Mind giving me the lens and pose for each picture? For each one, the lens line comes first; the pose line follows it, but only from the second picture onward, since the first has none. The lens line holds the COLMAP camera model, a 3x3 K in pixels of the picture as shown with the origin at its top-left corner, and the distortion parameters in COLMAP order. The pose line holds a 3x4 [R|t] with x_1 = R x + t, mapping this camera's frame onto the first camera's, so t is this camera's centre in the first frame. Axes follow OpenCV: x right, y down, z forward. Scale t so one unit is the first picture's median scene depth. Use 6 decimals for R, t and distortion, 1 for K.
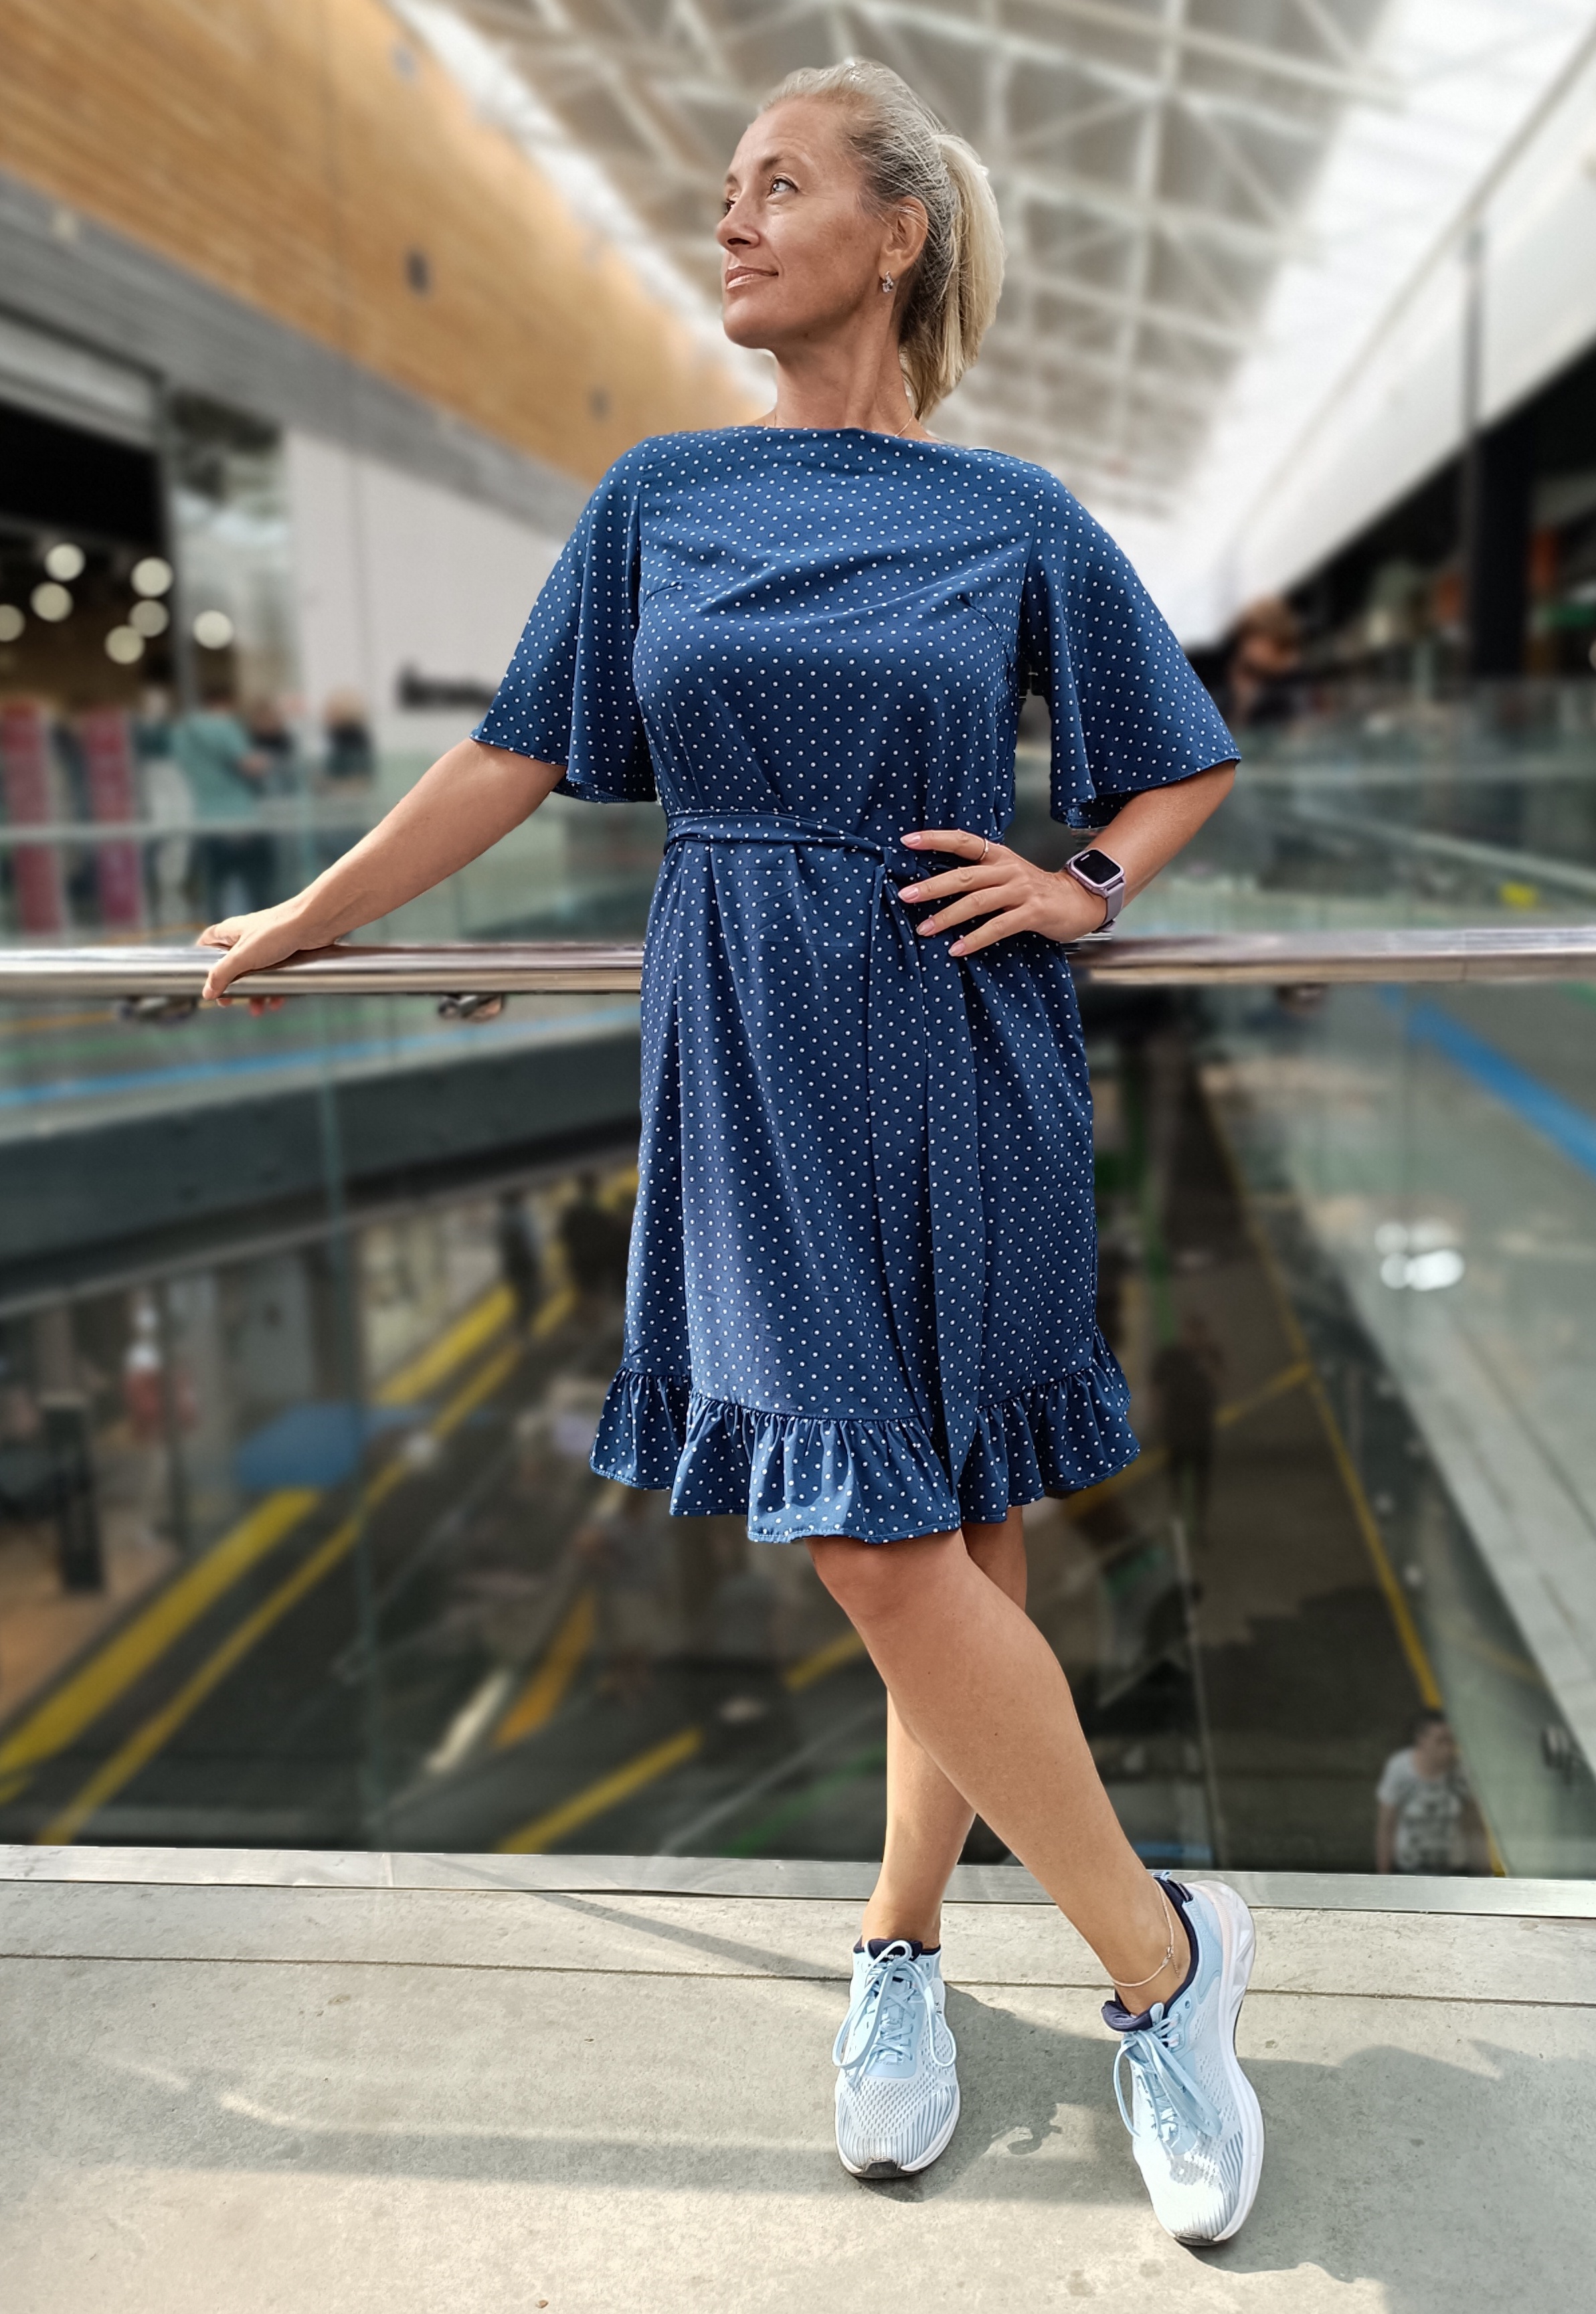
lens RADIAL K [[1765.0, 0, 911.4], [0, 1765.0, 1111.1], [0, 0, 1]] dist [-0.000244, -0.005602]
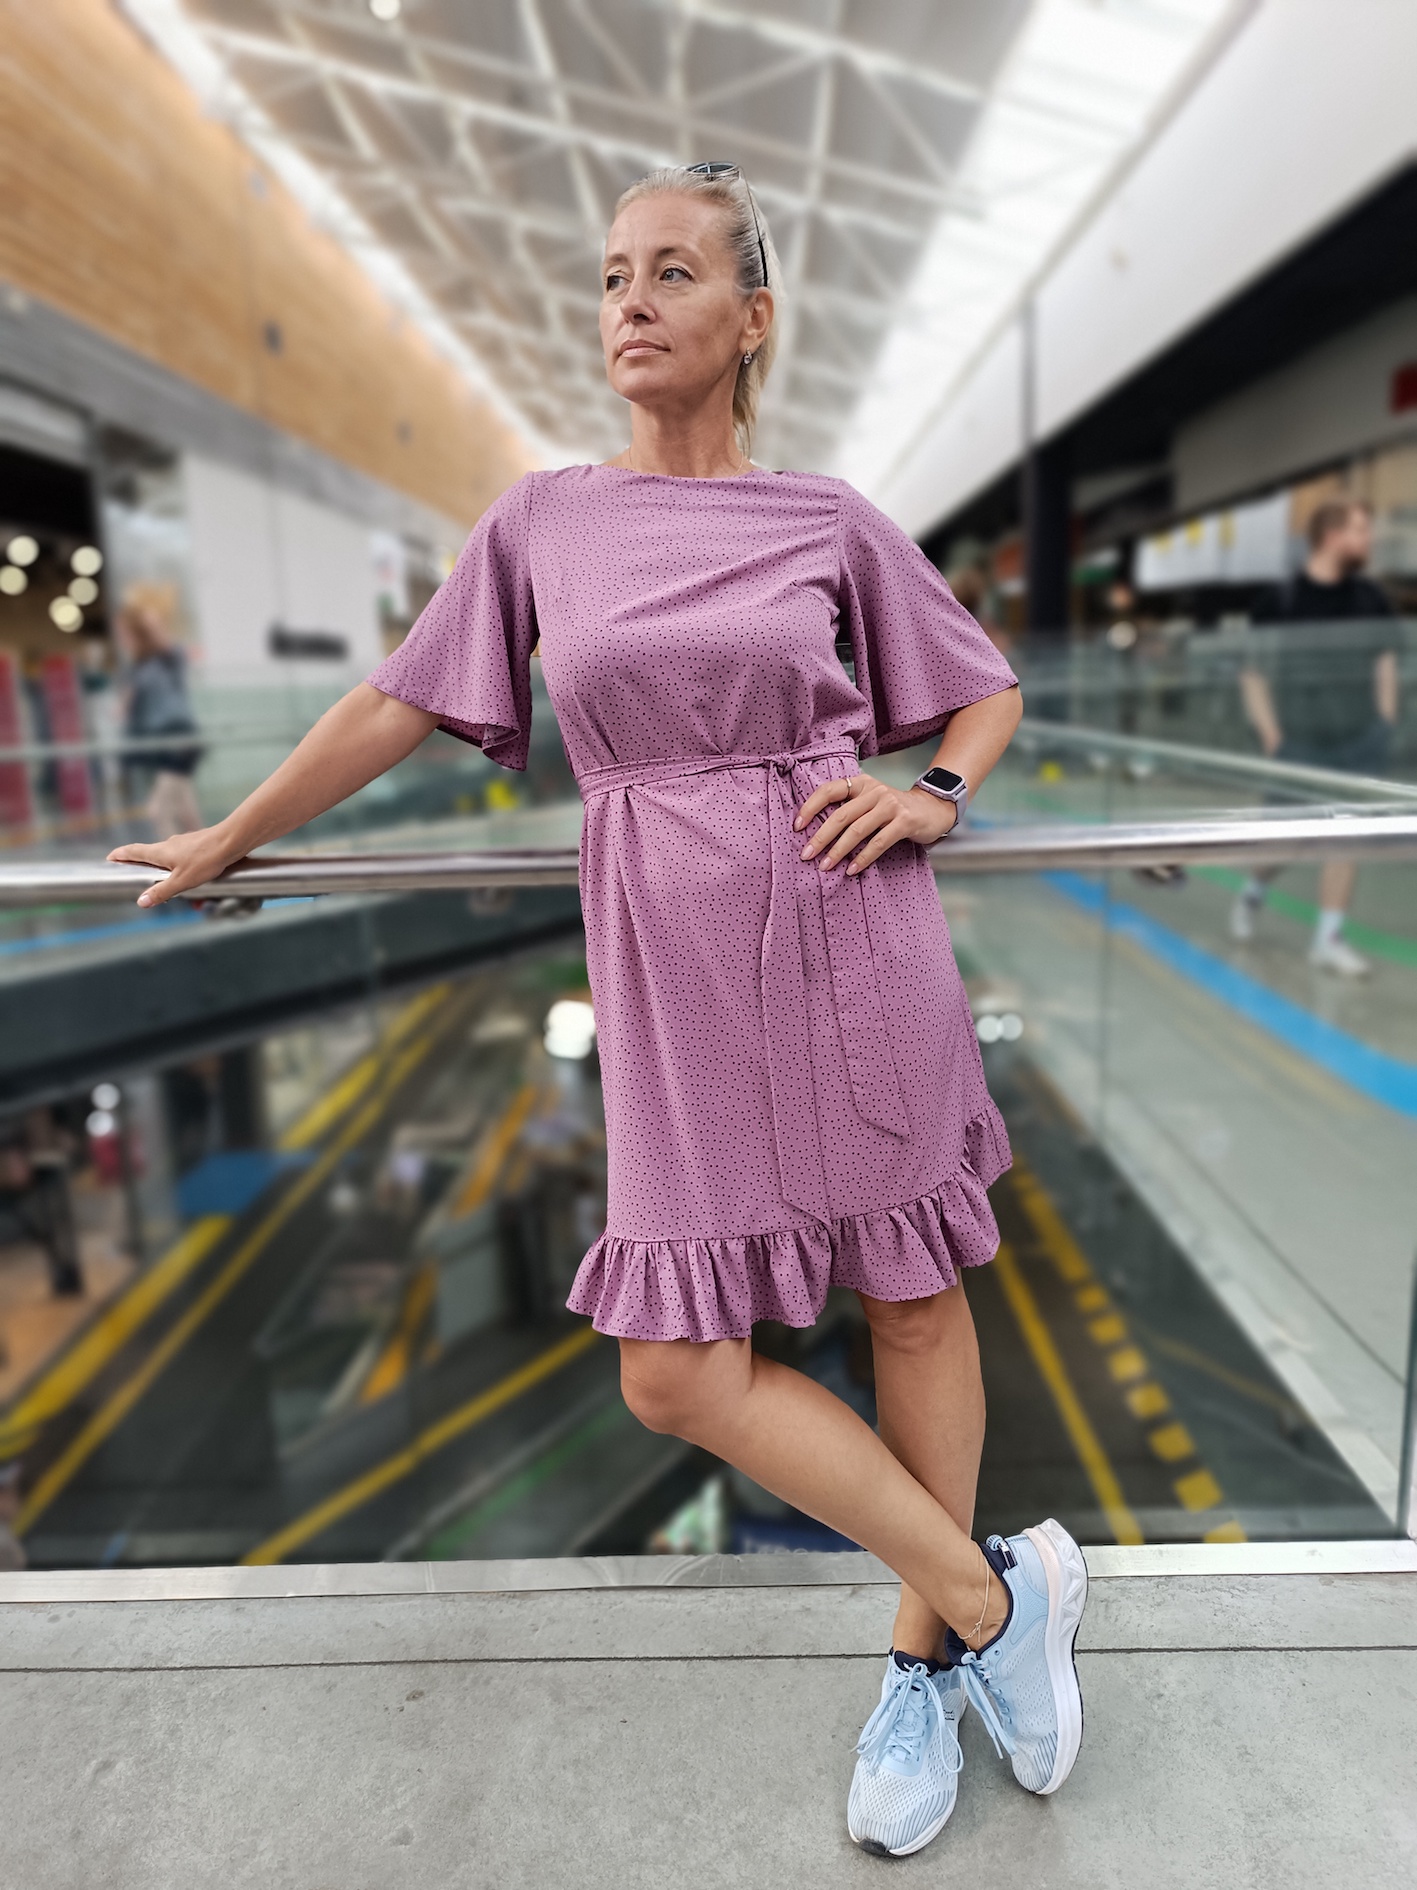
lens RADIAL K [[1229.3, 0, 692.2], [0, 1229.3, 955.1], [0, 0, 1]] dist [0.002675, -0.011656]
pose [[0.998481, -0.028101, 0.047401, -0.151825], [0.027087, 0.999393, 0.021886, -0.034296], [-0.047987, -0.020569, 0.998636, 0.129084]]
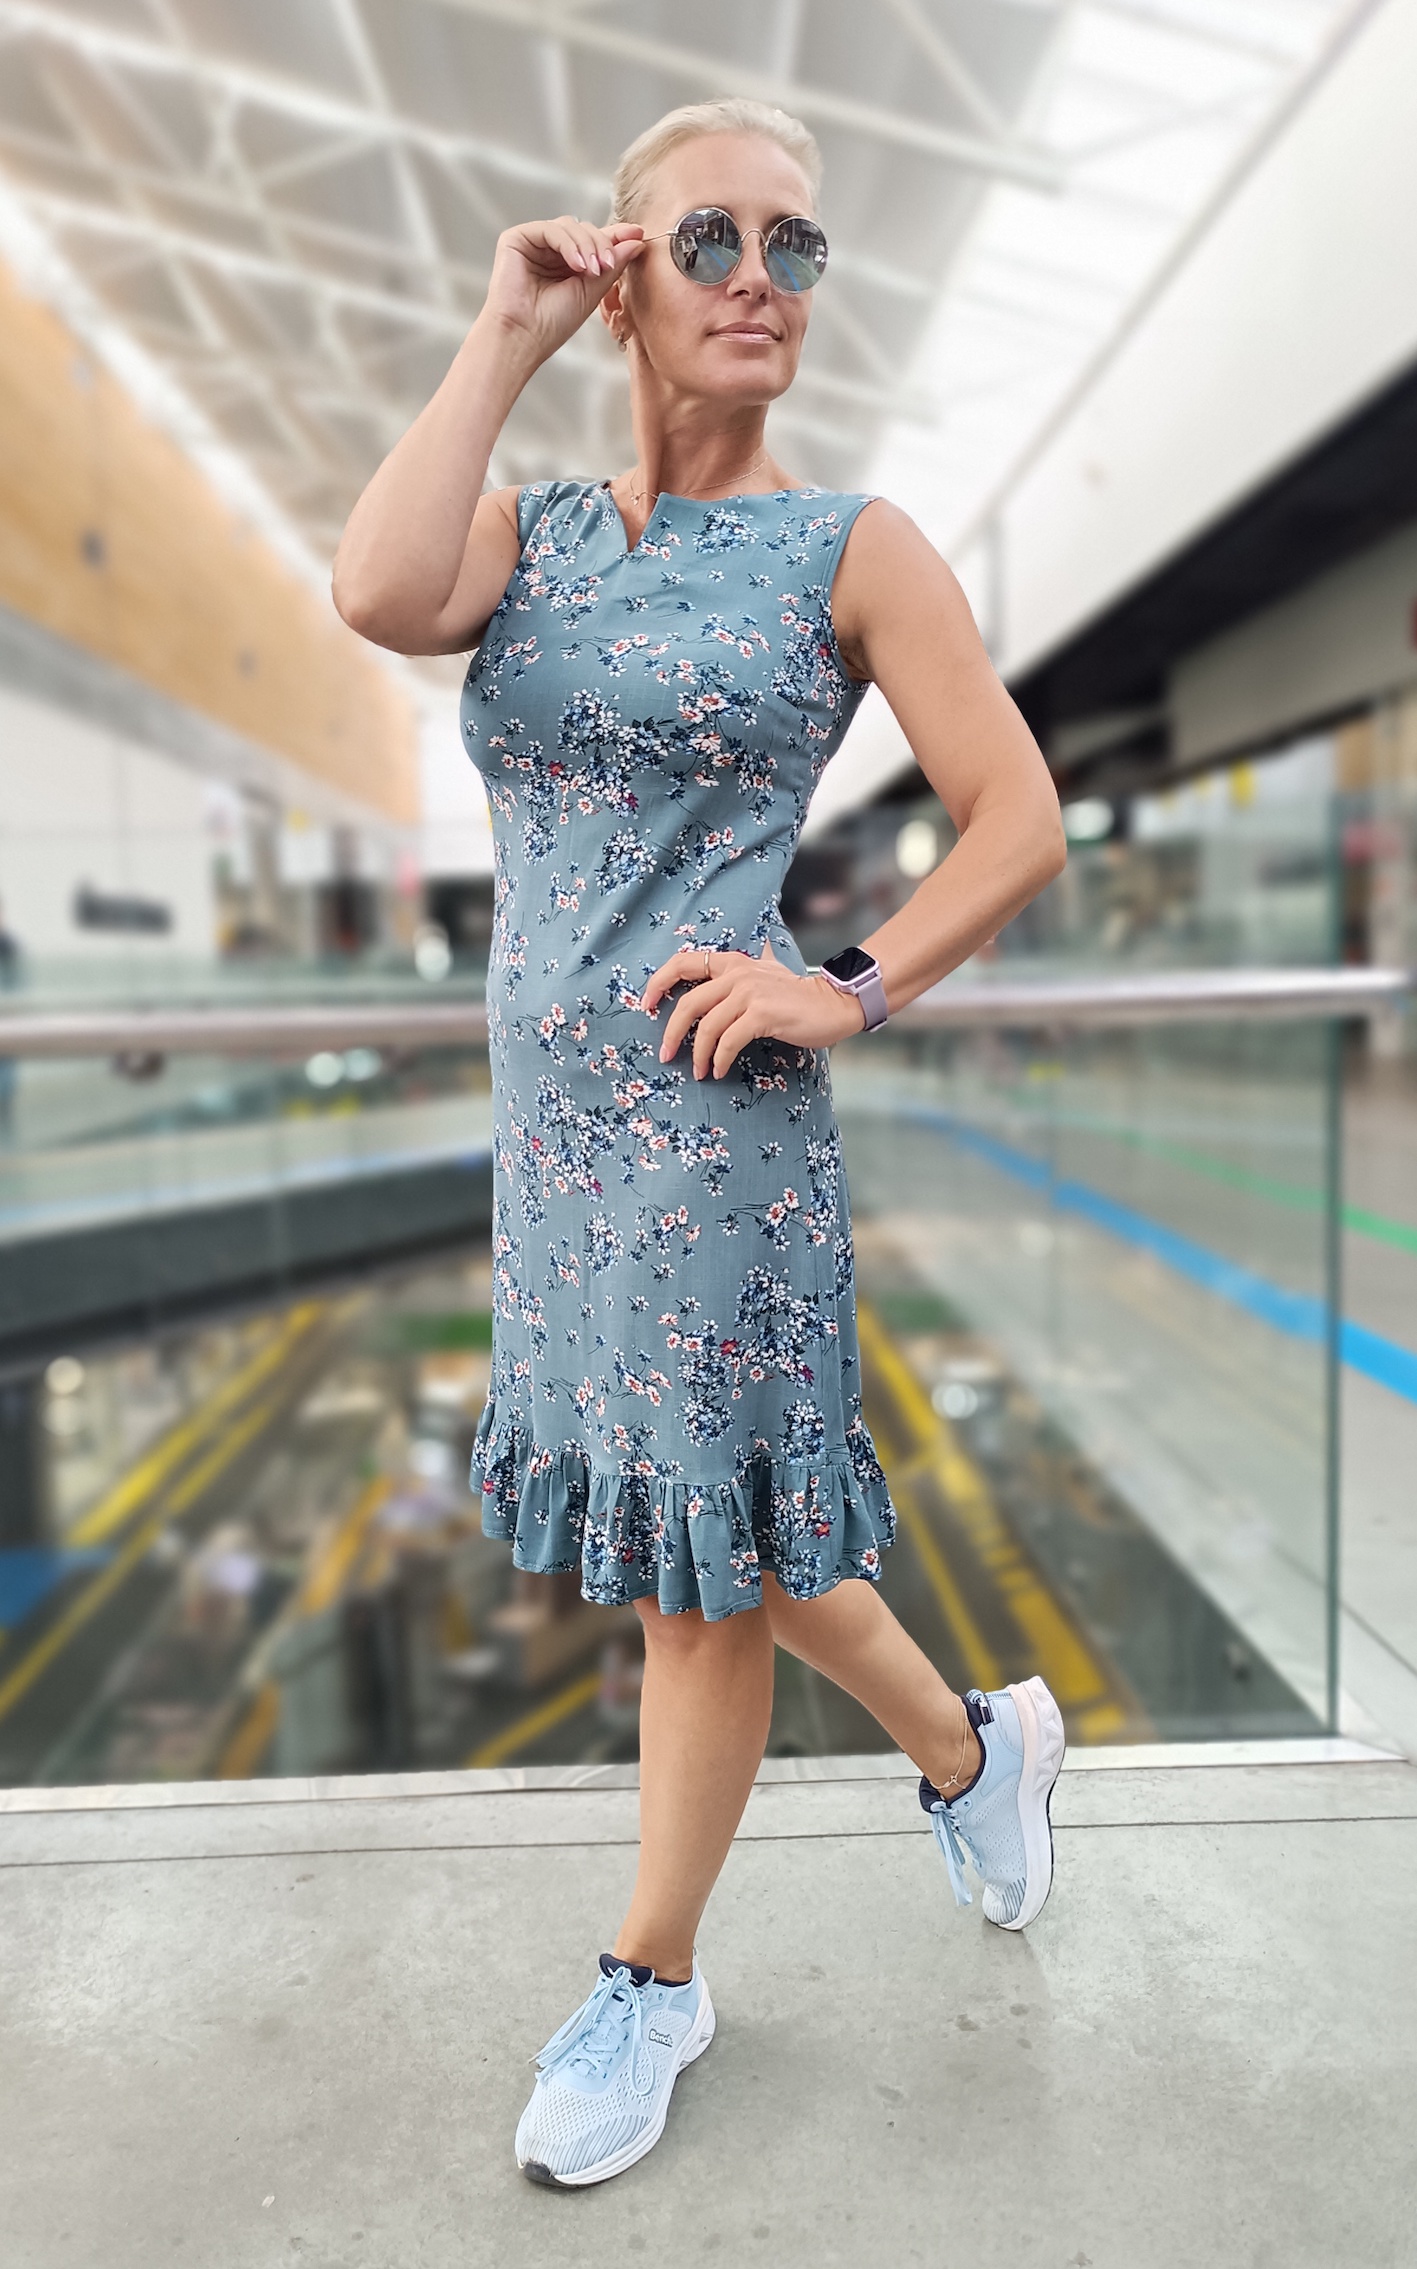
lens RADIAL K [[1555.5, 0, 642.0], [0, 1555.5, 1170.2], [0, 0, 1]] dist [-0.001934, -0.005649]
pose [[0.996666, -0.021049, 0.078831, -0.165850], [0.026457, 0.997320, -0.068207, 0.099697], [-0.077184, 0.070065, 0.994552, -0.102327]]
